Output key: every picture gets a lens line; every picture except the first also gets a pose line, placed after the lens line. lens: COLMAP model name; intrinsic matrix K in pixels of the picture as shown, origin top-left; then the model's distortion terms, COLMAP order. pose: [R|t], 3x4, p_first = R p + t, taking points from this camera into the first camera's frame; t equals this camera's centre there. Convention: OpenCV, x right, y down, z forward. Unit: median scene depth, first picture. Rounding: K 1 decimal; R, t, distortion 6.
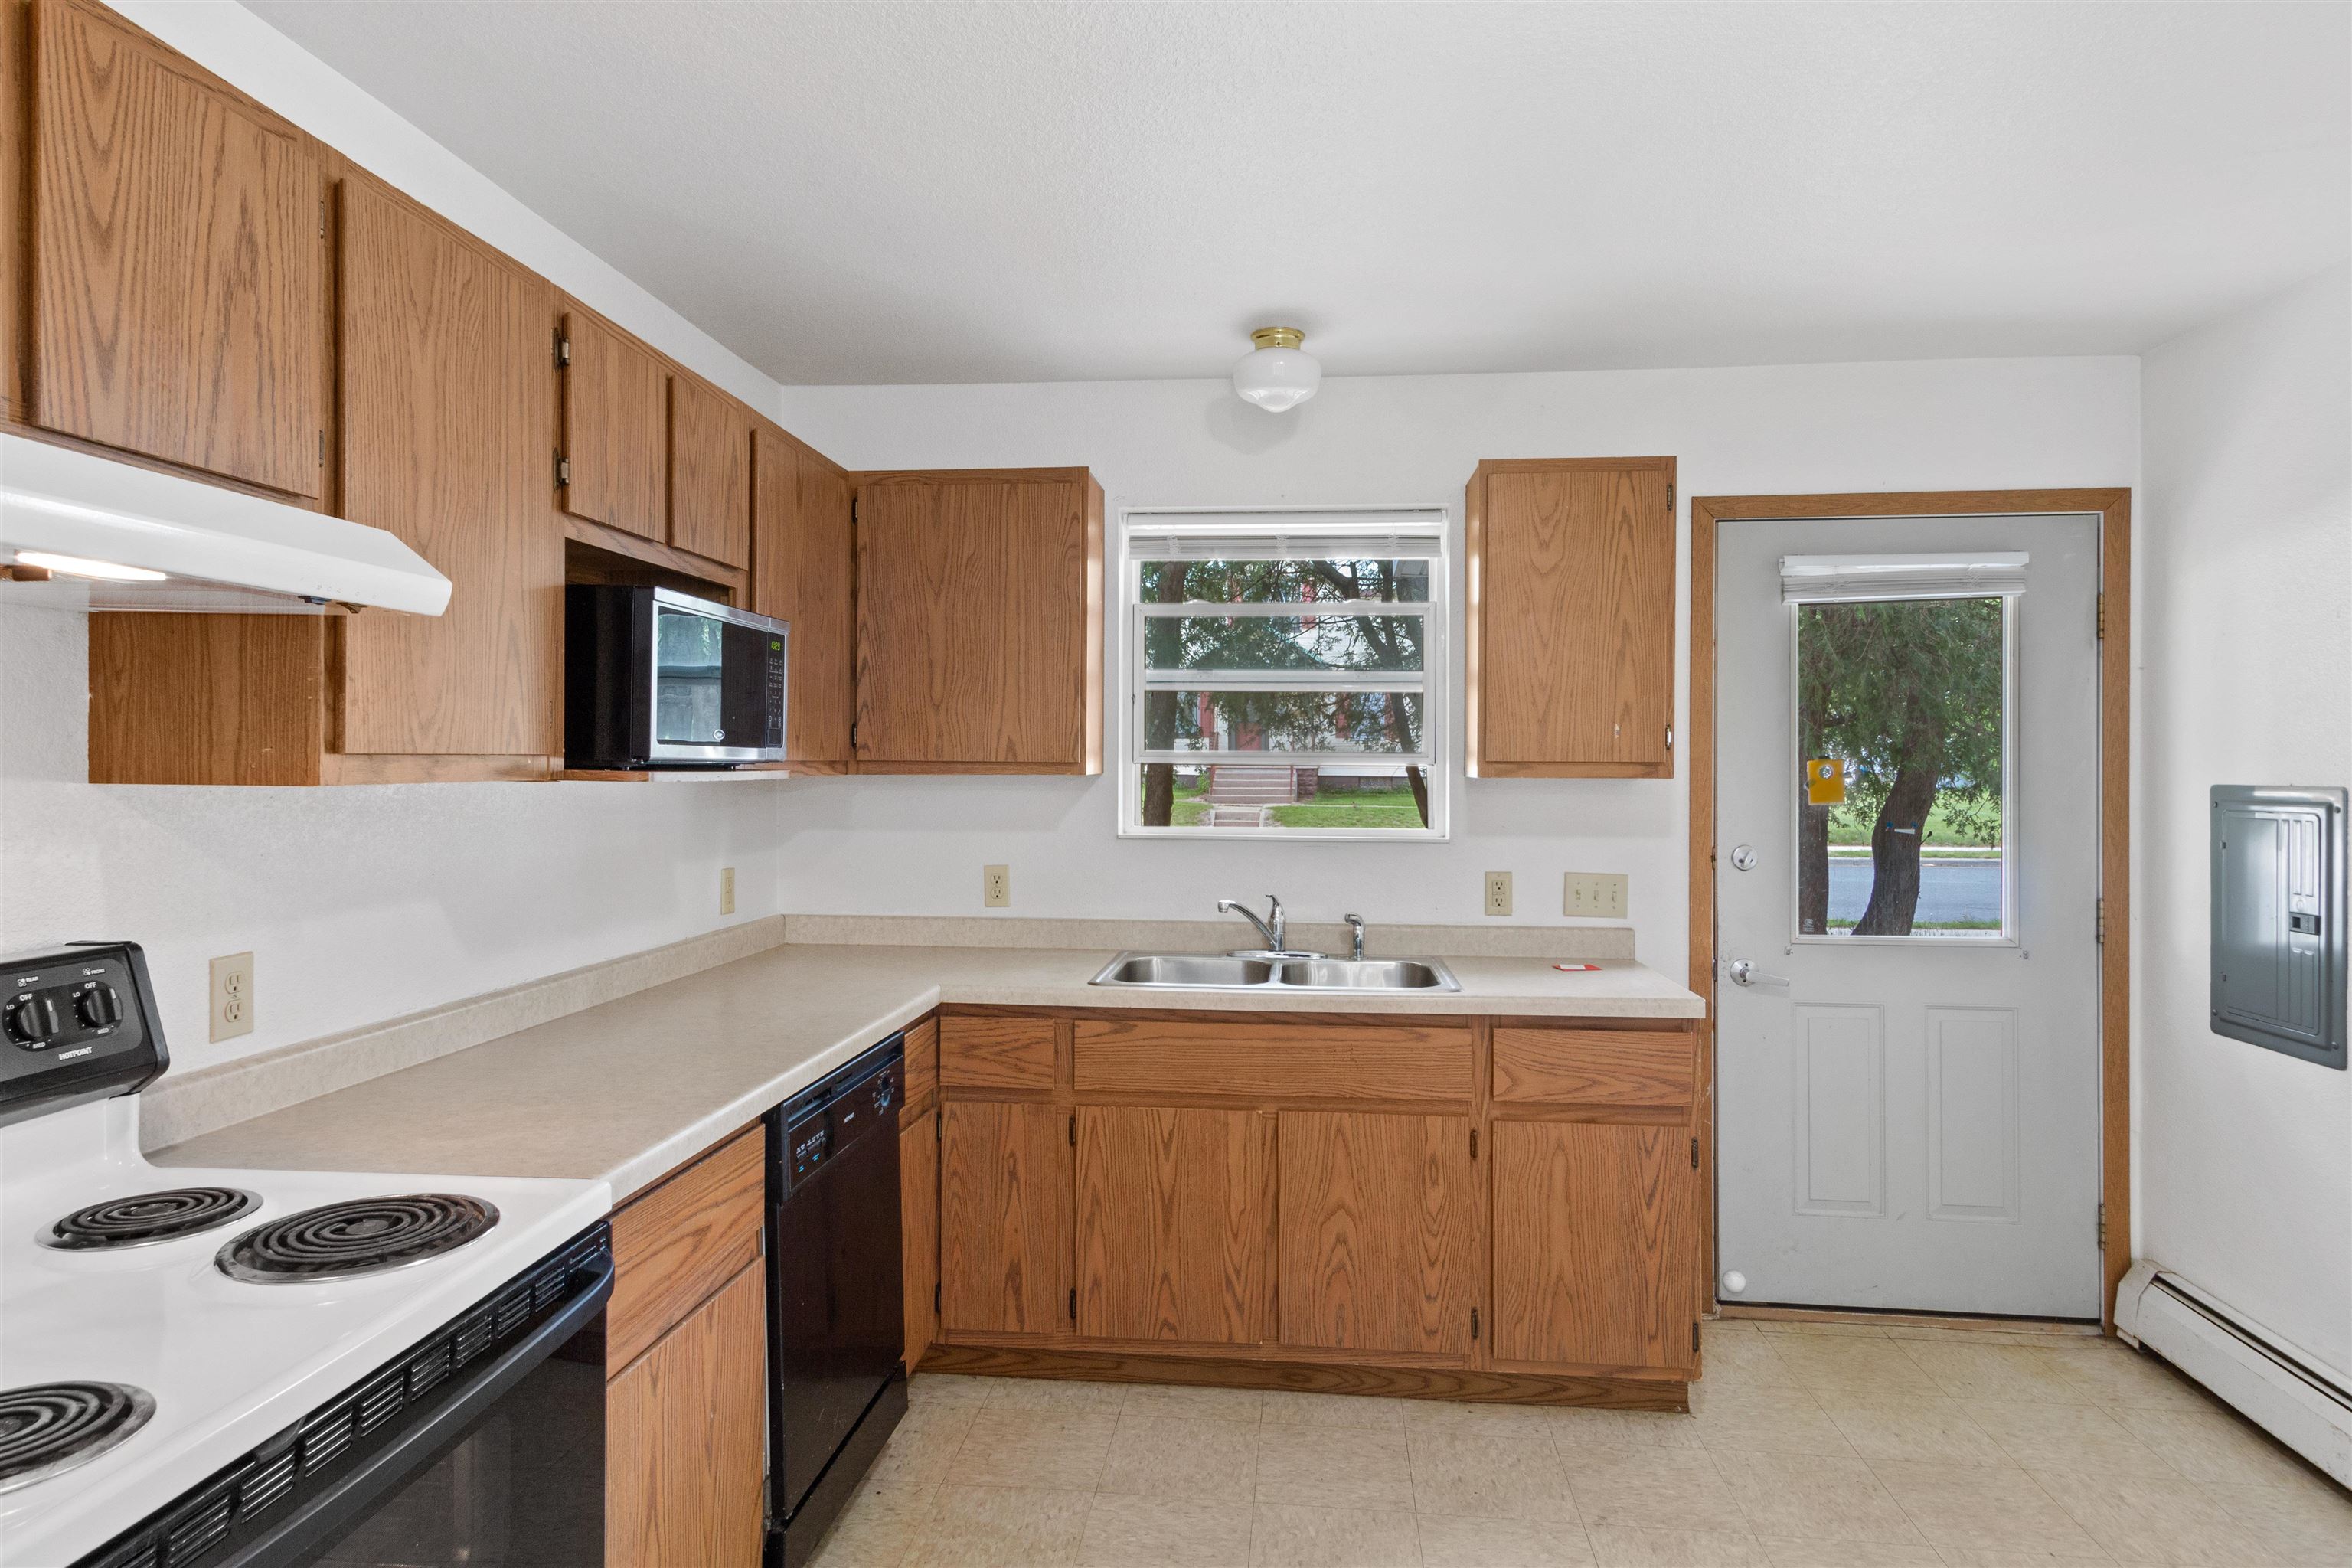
lens RADIAL K [[1312.1, 0, 1173.7], [0, 1312.1, 775.9], [0, 0, 1]] dist [0.015094, -0.000853]
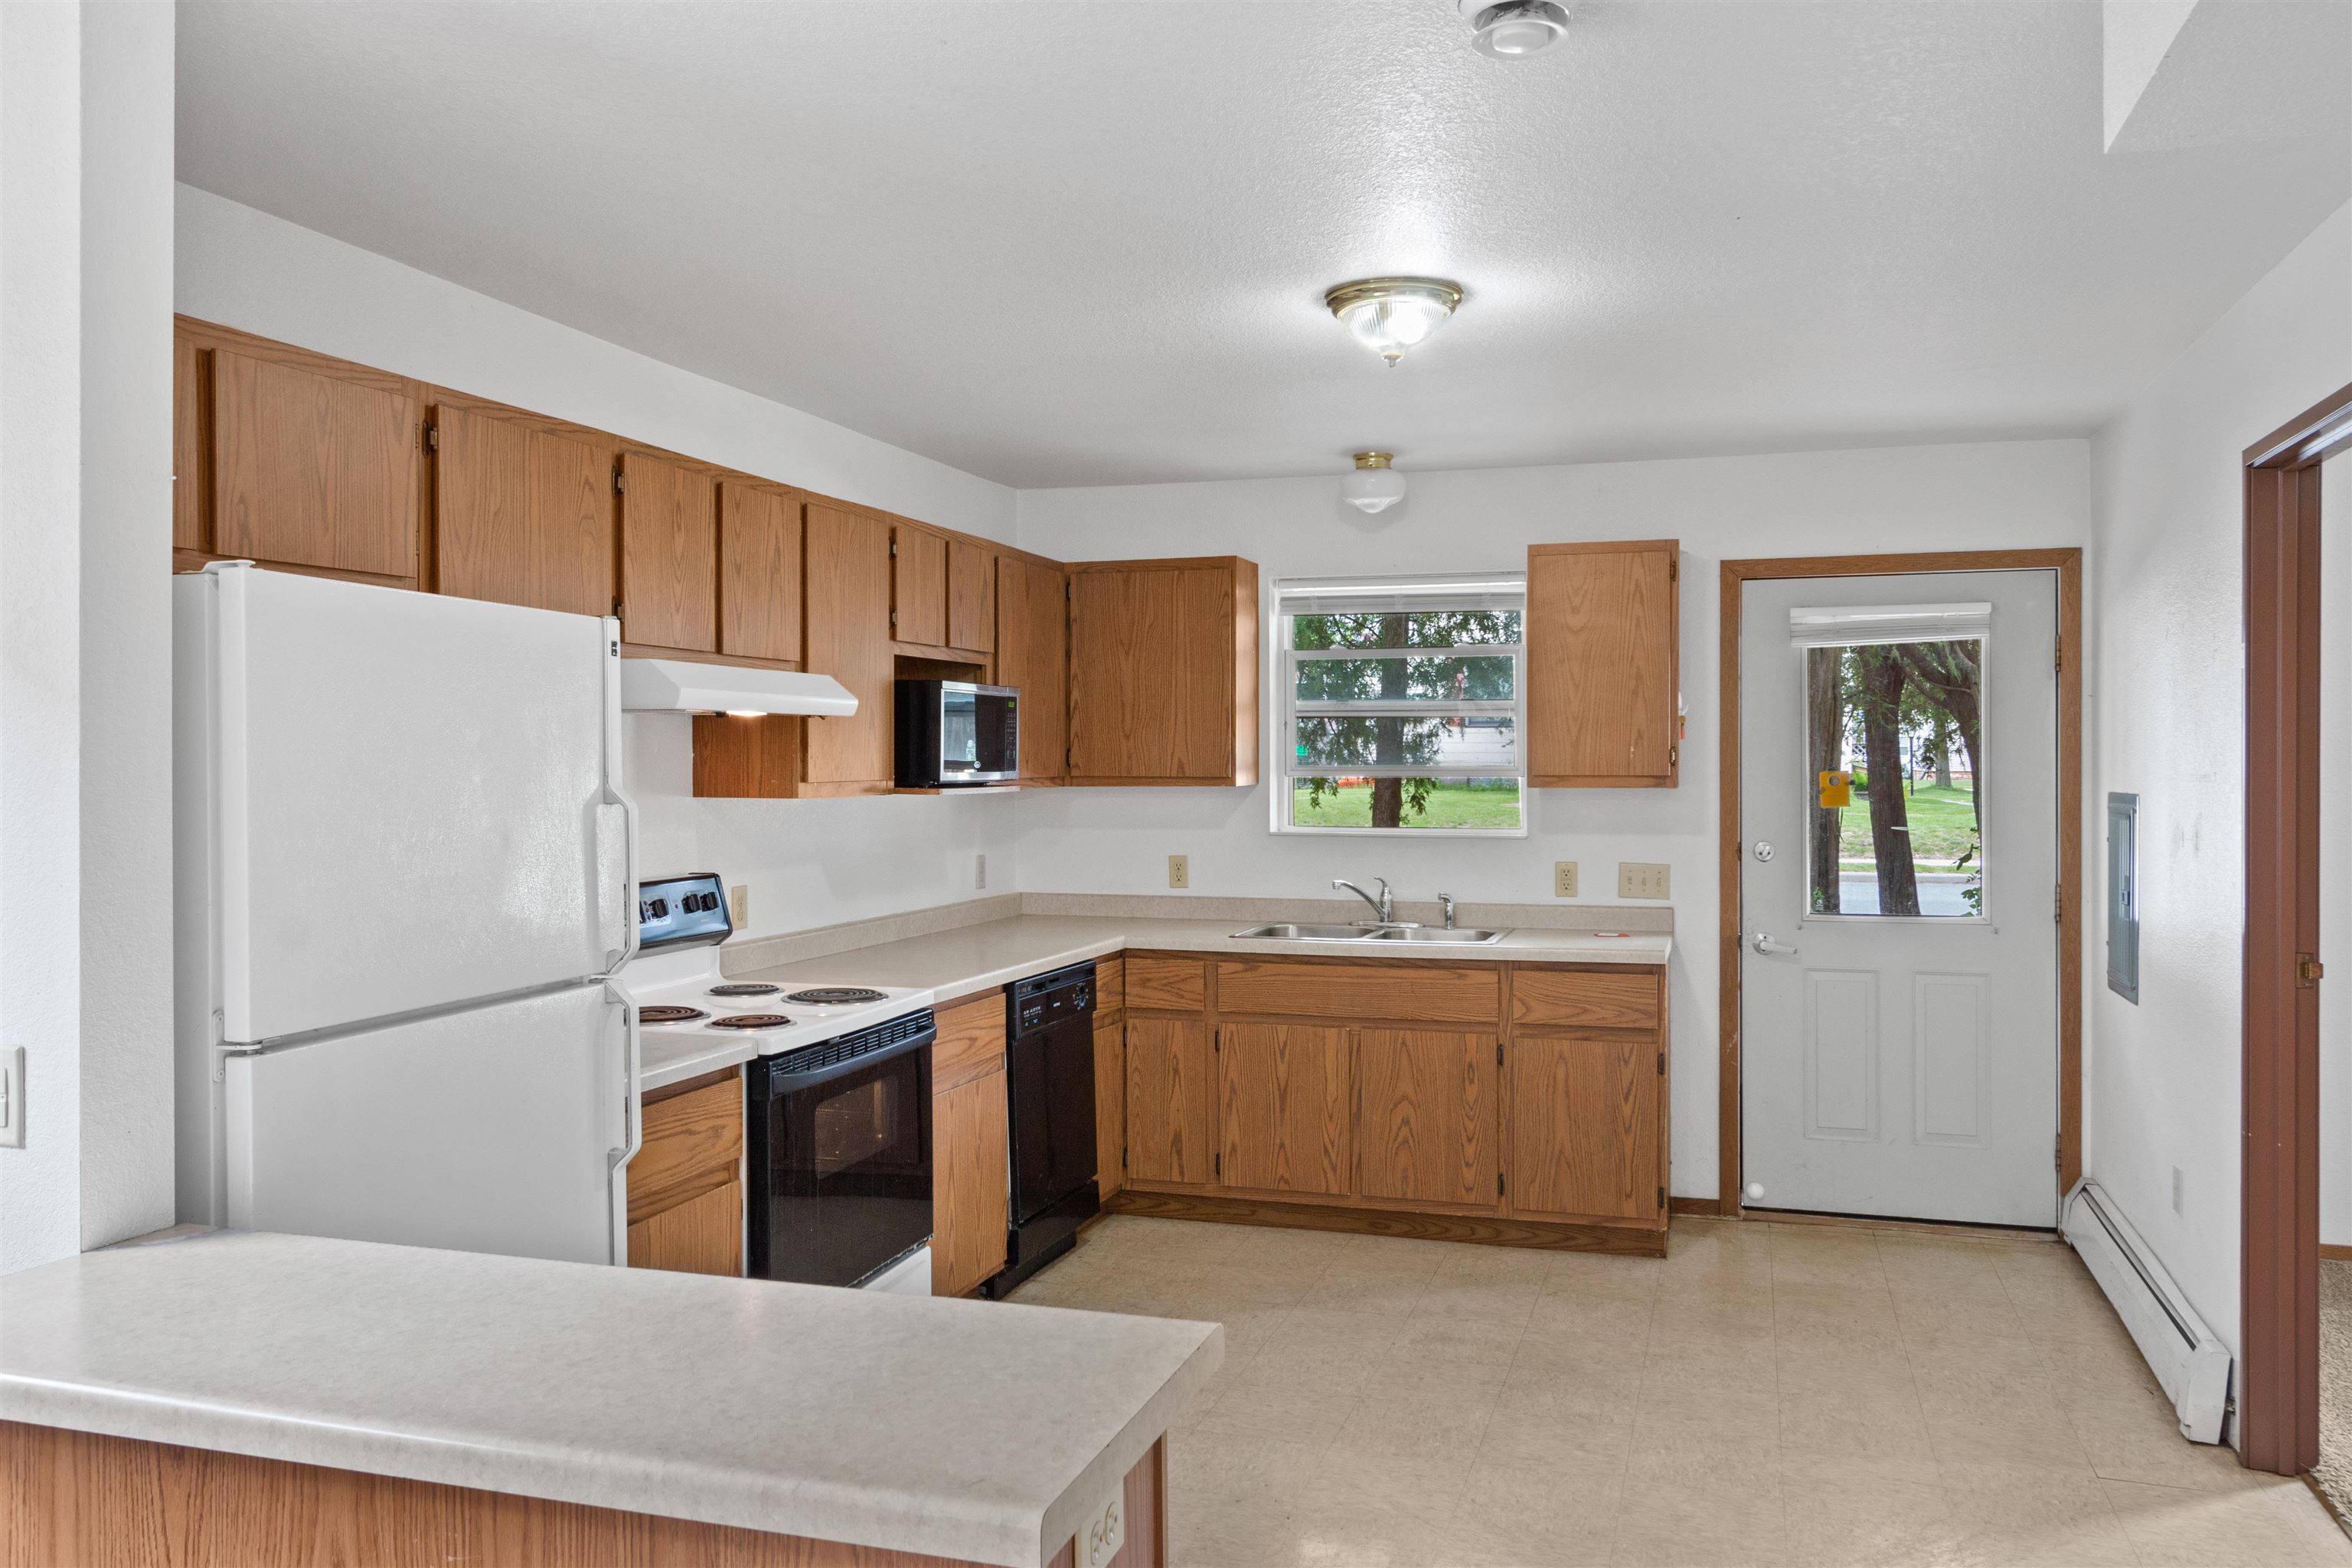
lens RADIAL K [[1818.2, 0, 1178.1], [0, 1818.2, 782.4], [0, 0, 1]] dist [0.001046, 0.000347]
pose [[0.977809, -0.003269, -0.209474, 0.291437], [0.004586, 0.999973, 0.005800, -0.017159], [0.209450, -0.006632, 0.977797, -0.909534]]
